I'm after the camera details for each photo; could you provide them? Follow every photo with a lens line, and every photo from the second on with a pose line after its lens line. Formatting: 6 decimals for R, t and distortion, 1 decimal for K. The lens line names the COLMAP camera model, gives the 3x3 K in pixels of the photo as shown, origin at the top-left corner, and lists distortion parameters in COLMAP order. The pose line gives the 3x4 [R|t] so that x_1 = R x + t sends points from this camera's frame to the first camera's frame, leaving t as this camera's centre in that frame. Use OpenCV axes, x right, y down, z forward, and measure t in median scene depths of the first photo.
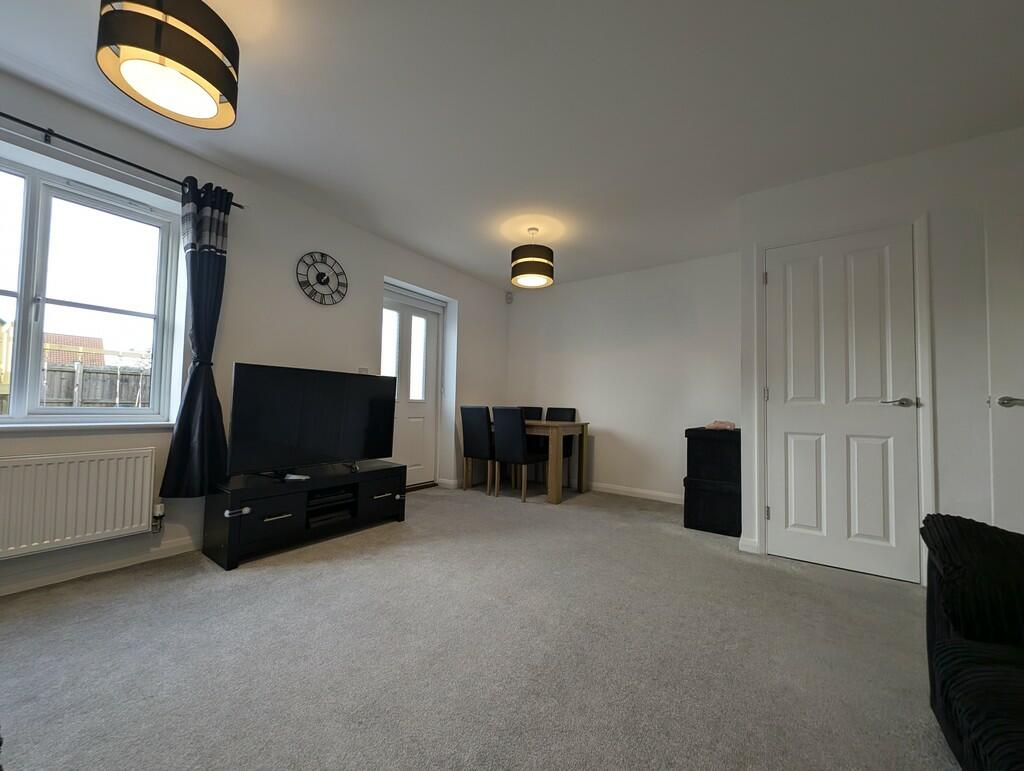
lens RADIAL K [[382.9, 0, 514.4], [0, 382.9, 391.1], [0, 0, 1]] dist [0.011166, -0.005498]
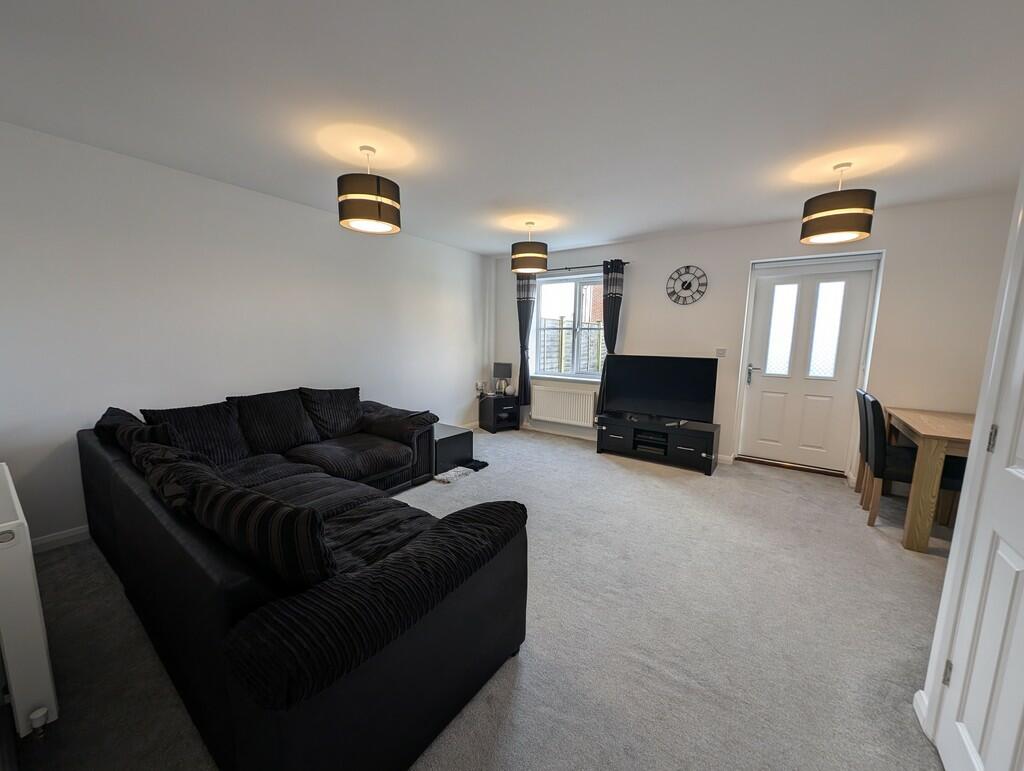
lens RADIAL K [[382.9, 0, 514.4], [0, 382.9, 391.1], [0, 0, 1]] dist [0.011166, -0.005498]
pose [[0.006693, 0.116482, -0.993170, 0.912995], [0.018646, 0.993005, 0.116589, -0.089449], [0.999804, -0.019299, 0.004475, 0.375800]]
